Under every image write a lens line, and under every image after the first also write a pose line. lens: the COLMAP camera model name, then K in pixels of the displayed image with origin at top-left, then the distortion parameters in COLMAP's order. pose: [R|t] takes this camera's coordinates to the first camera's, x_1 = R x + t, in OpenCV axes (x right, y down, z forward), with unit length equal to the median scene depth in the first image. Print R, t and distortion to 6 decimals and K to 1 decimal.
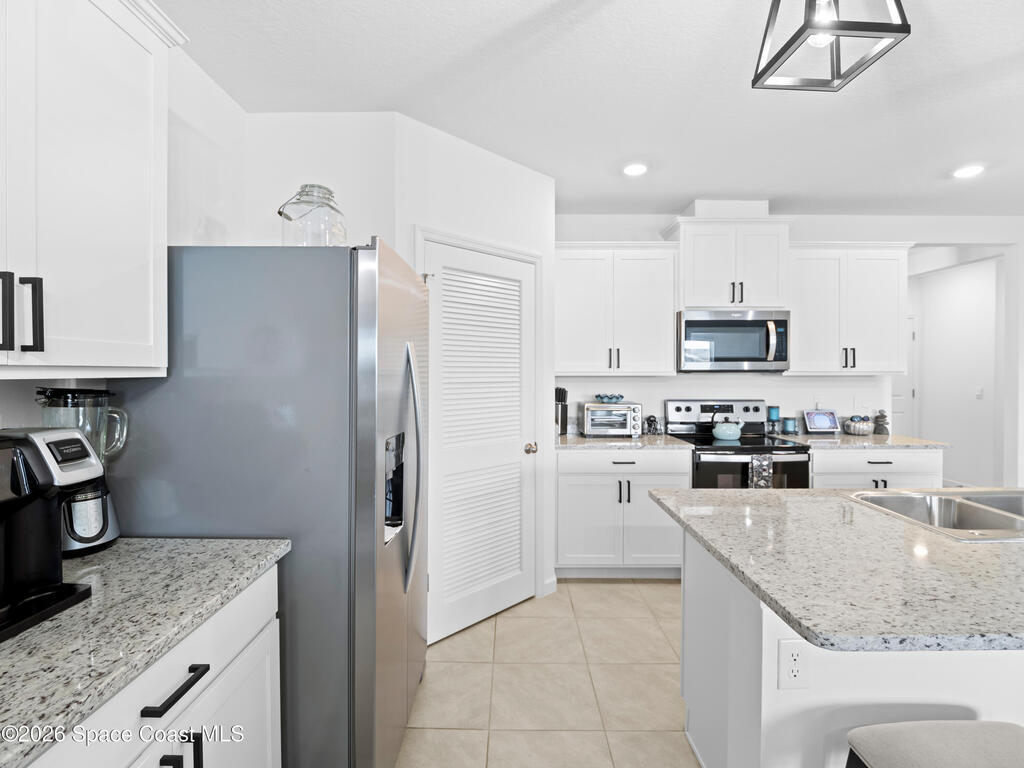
lens RADIAL K [[501.5, 0, 509.6], [0, 501.5, 376.5], [0, 0, 1]] dist [-0.002456, -0.009642]
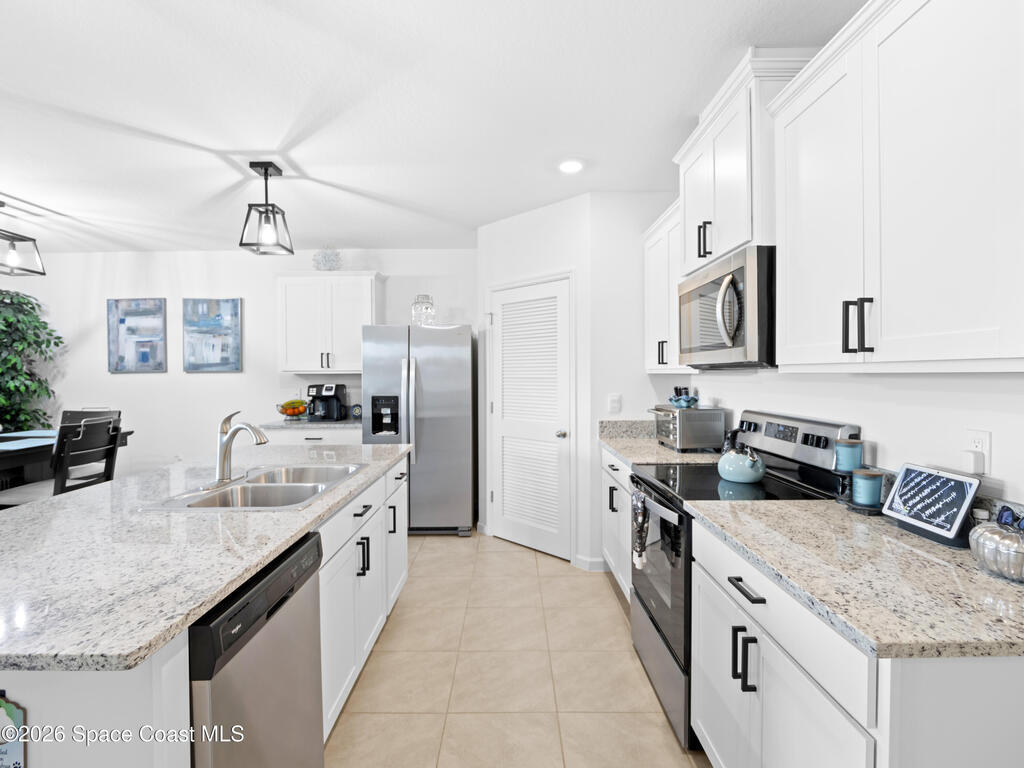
lens RADIAL K [[497.1, 0, 507.6], [0, 497.1, 376.5], [0, 0, 1]] dist [-0.014330, 0.000178]
pose [[0.005906, 0.004858, -0.999971, 1.175407], [-0.005070, 0.999975, 0.004828, 0.001462], [0.999970, 0.005042, 0.005931, 0.820554]]
